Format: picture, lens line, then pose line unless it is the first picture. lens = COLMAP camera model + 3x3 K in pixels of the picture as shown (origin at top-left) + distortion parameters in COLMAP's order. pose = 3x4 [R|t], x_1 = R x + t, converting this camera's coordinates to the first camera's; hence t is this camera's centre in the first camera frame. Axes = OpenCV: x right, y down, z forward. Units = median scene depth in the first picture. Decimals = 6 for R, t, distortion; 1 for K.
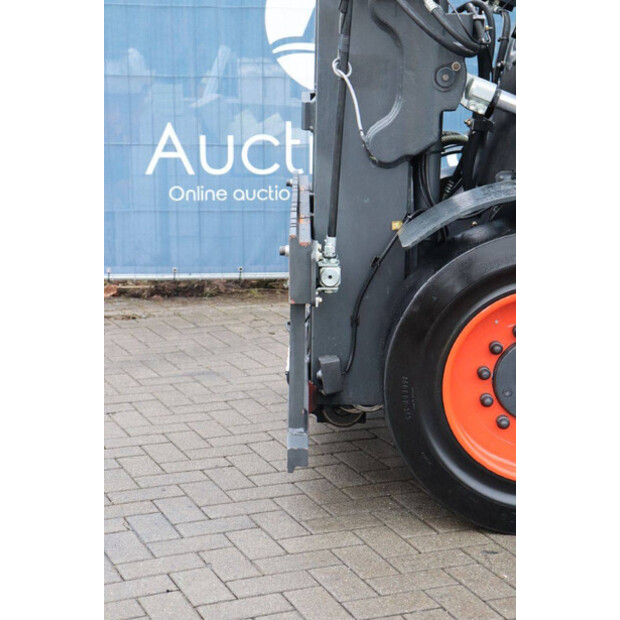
lens RADIAL K [[1455.5, 0, 309.2], [0, 1455.5, 312.5], [0, 0, 1]] dist [0.349012, 0.000000]
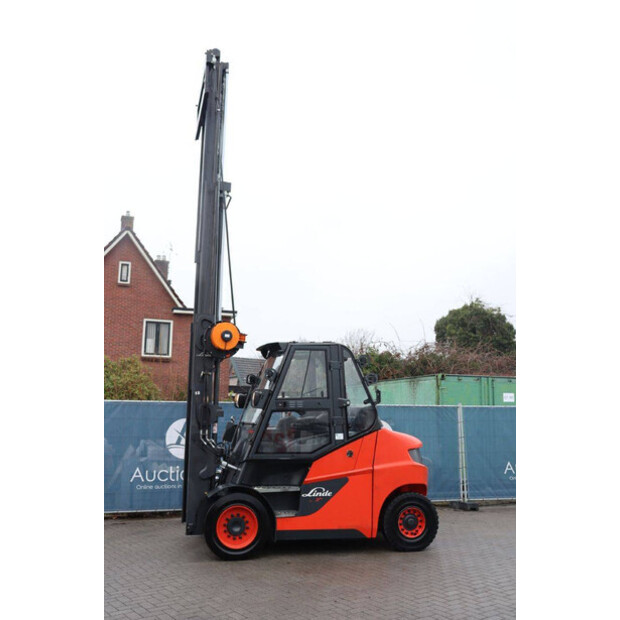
lens RADIAL K [[630.9, 0, 307.4], [0, 630.9, 312.5], [0, 0, 1]] dist [-0.038176, 0.000000]
pose [[0.969365, 0.042298, 0.241956, -0.080191], [0.042956, 0.940687, -0.336546, 0.051449], [-0.241840, 0.336630, 0.910051, -0.644039]]
